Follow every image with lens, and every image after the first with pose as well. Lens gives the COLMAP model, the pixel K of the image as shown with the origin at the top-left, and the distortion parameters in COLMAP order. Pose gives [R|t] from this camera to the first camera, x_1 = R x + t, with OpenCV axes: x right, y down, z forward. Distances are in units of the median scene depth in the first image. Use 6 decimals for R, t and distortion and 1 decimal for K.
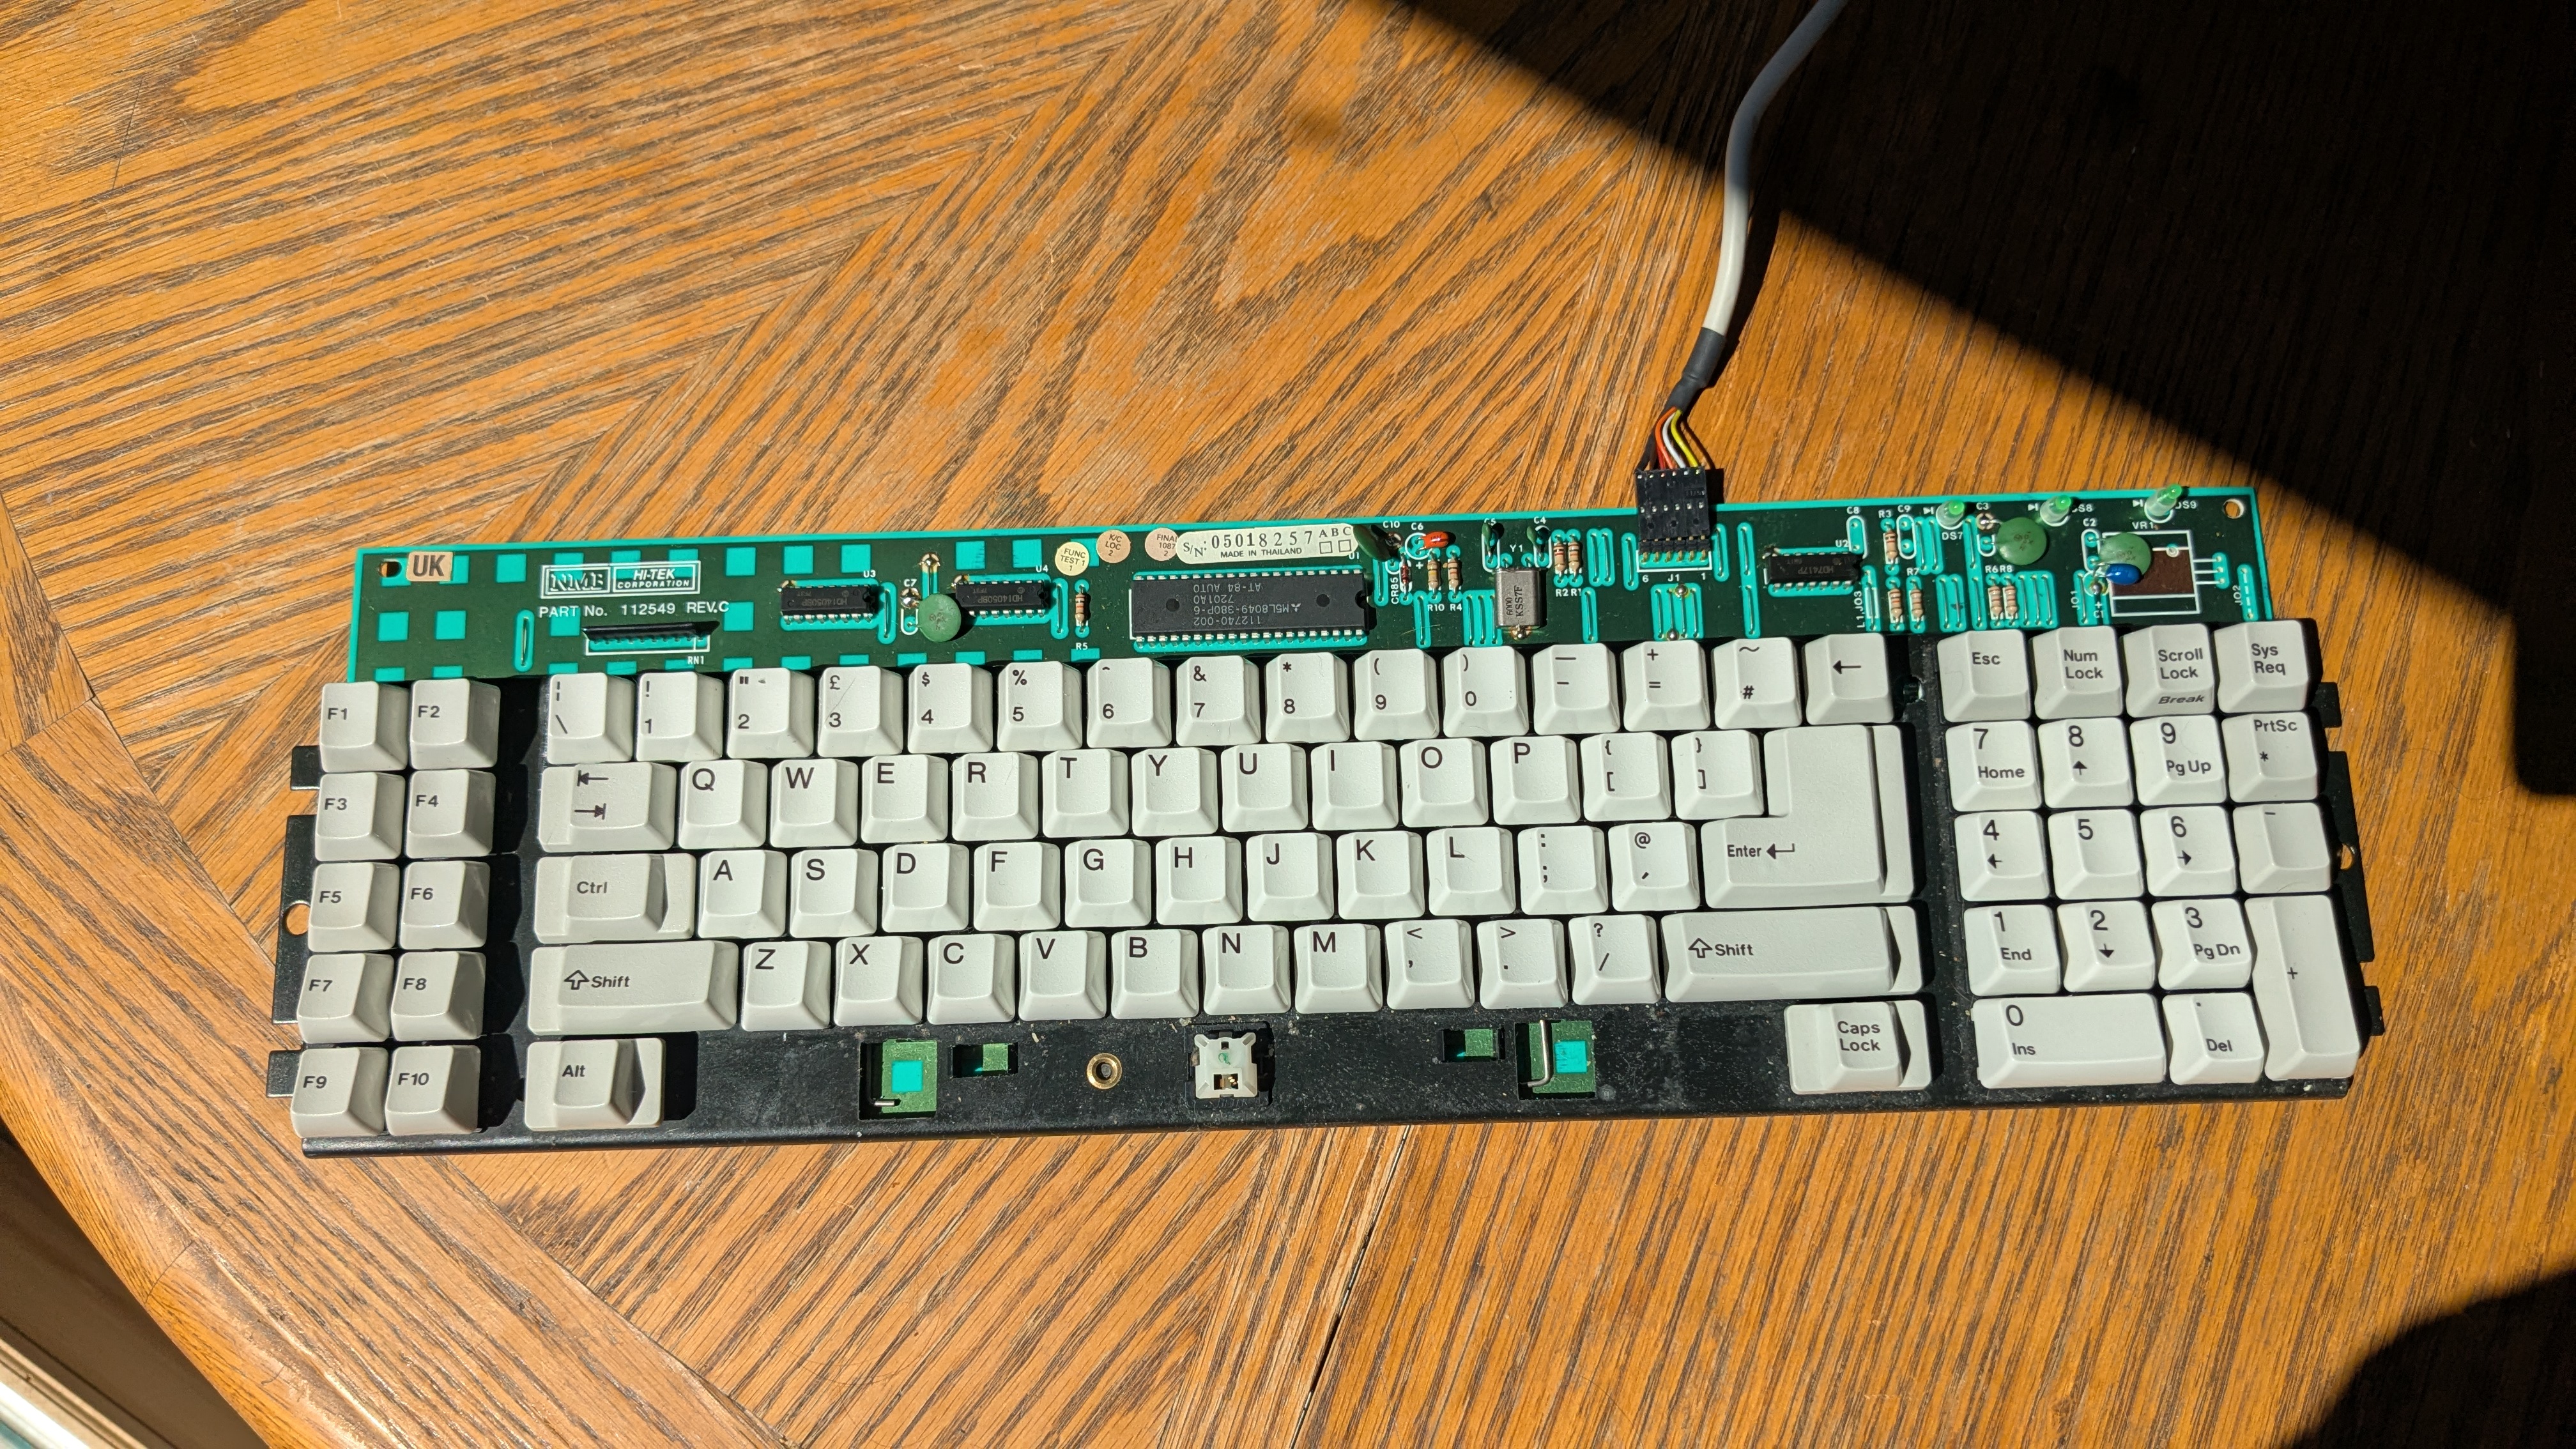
lens RADIAL K [[2135.4, 0, 1275.0], [0, 2135.4, 753.9], [0, 0, 1]] dist [0.043142, -0.106629]
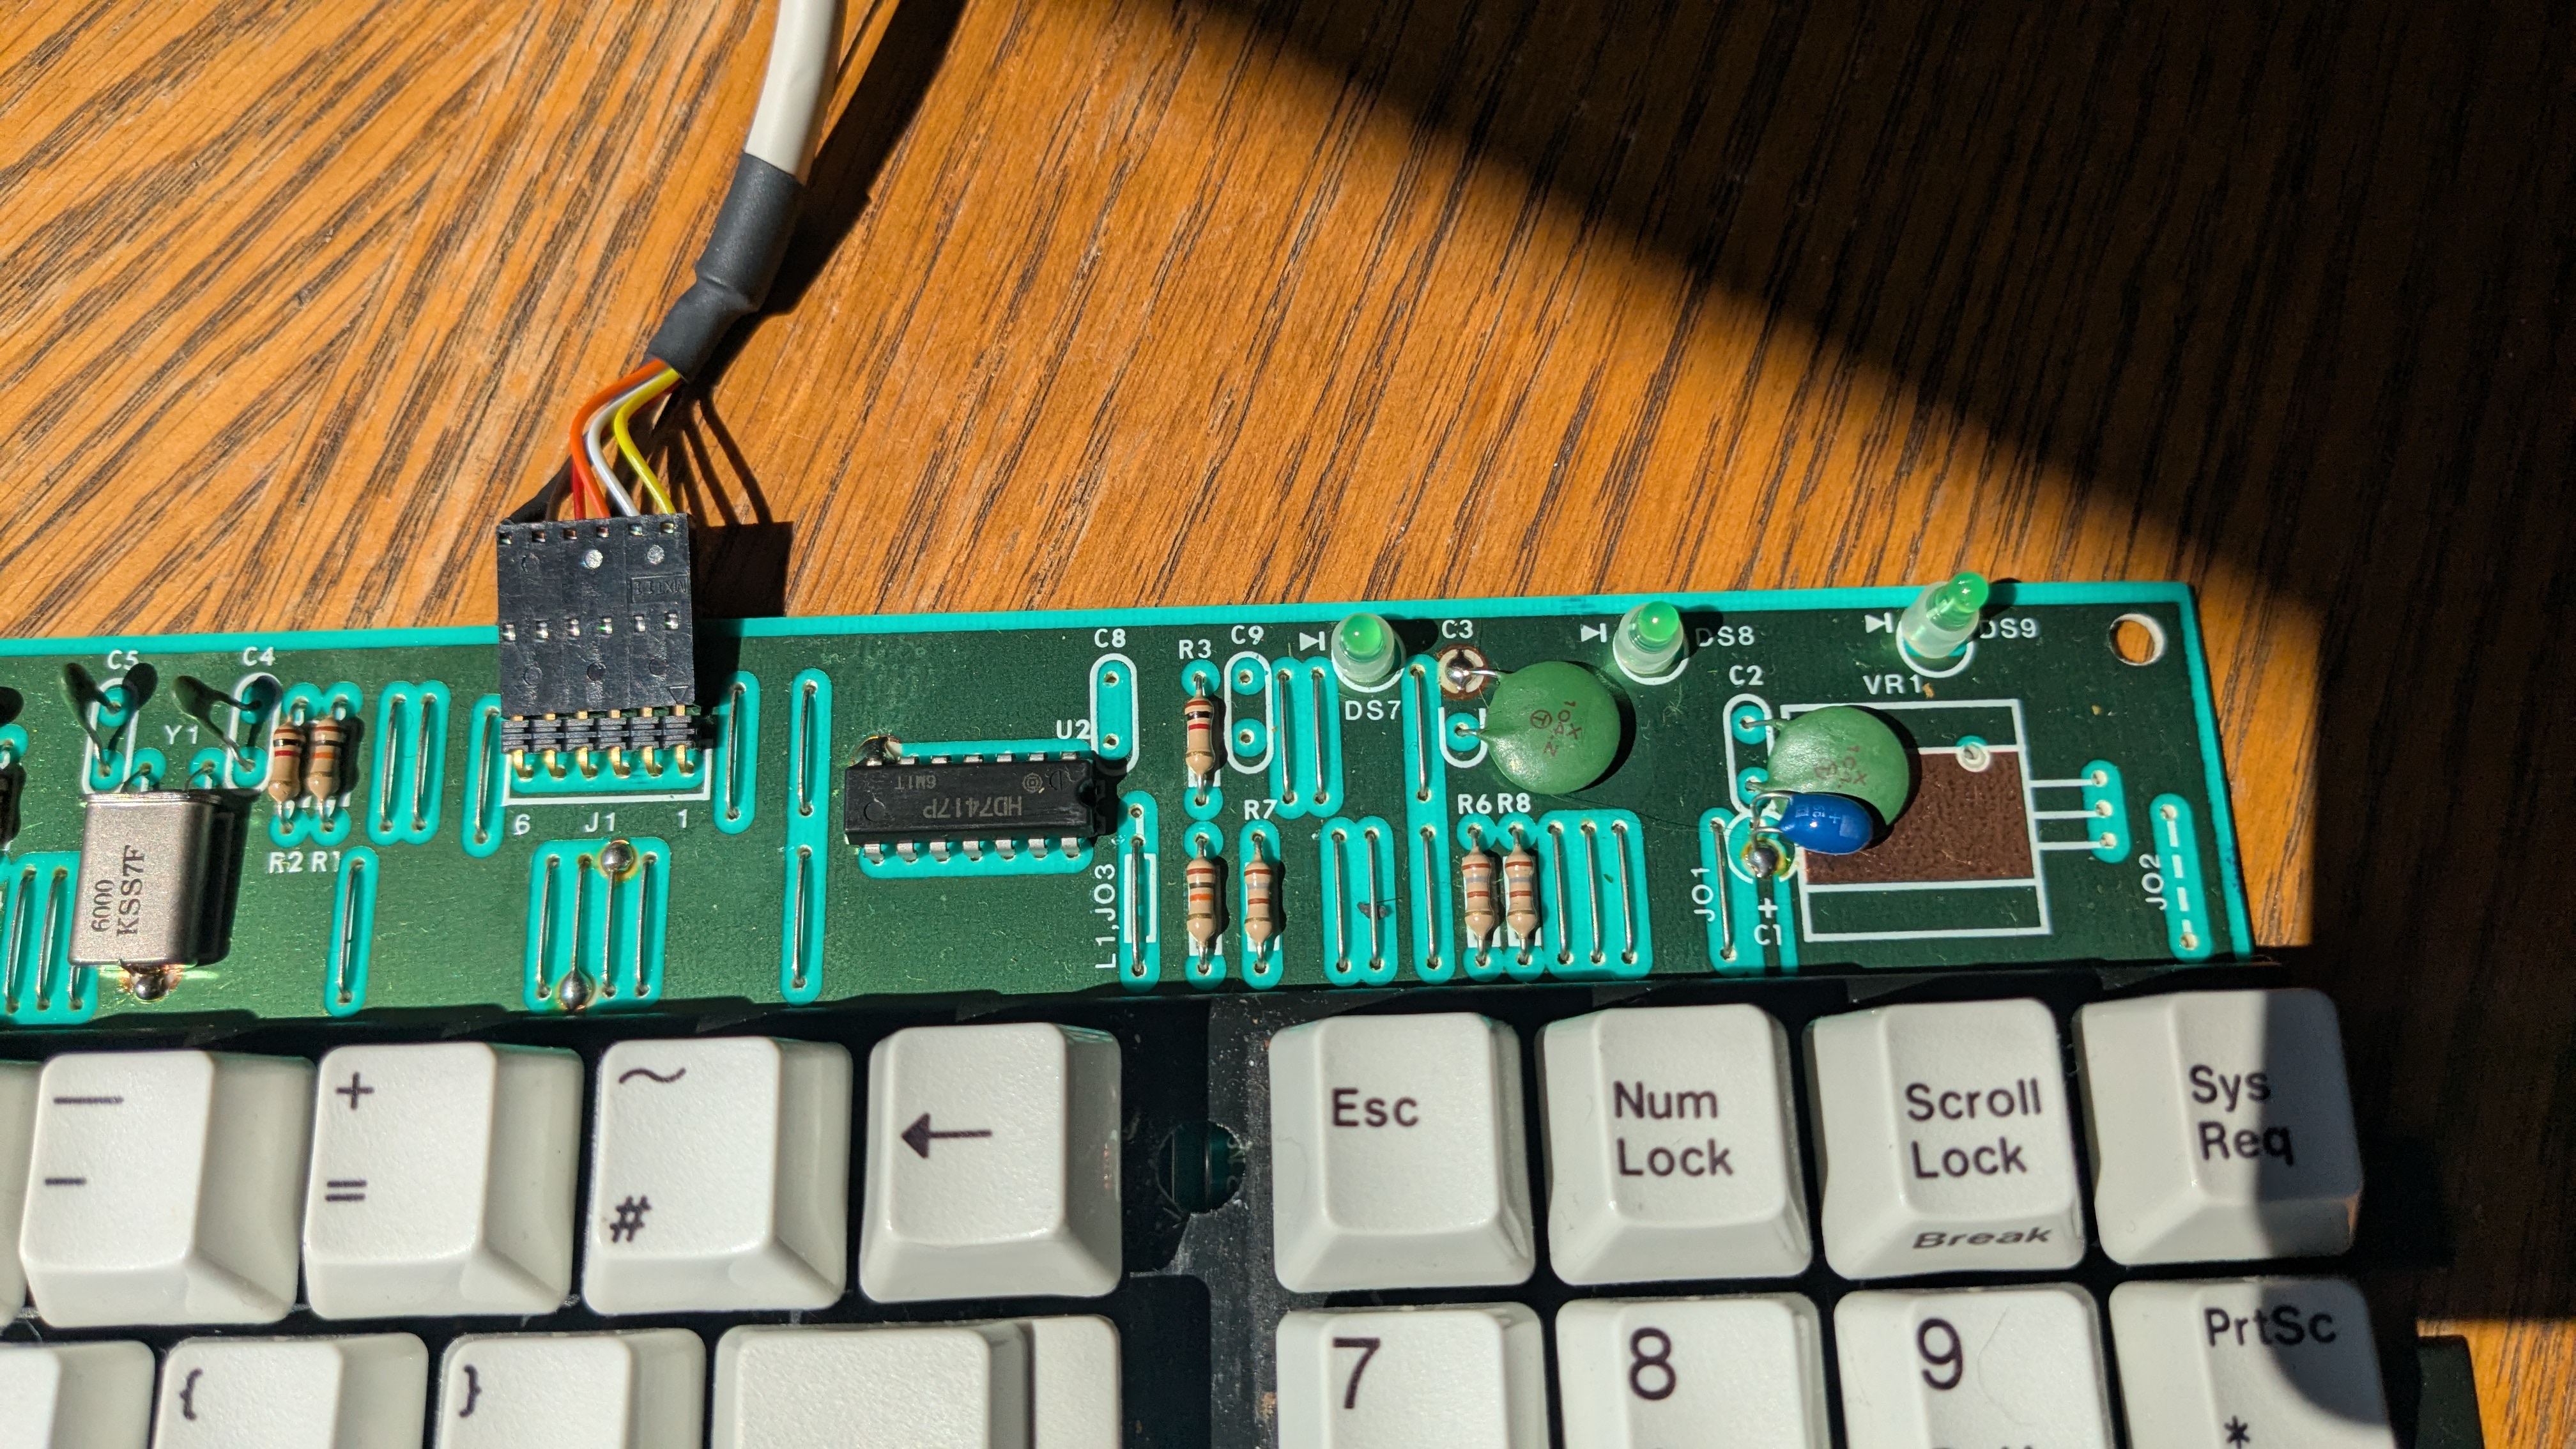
lens RADIAL K [[2108.7, 0, 1291.7], [0, 2108.7, 653.9], [0, 0, 1]] dist [0.030490, -0.107914]
pose [[0.999866, 0.007593, 0.014508, 0.291658], [-0.006447, 0.996972, -0.077500, -0.081885], [-0.015053, 0.077396, 0.996887, 0.629132]]
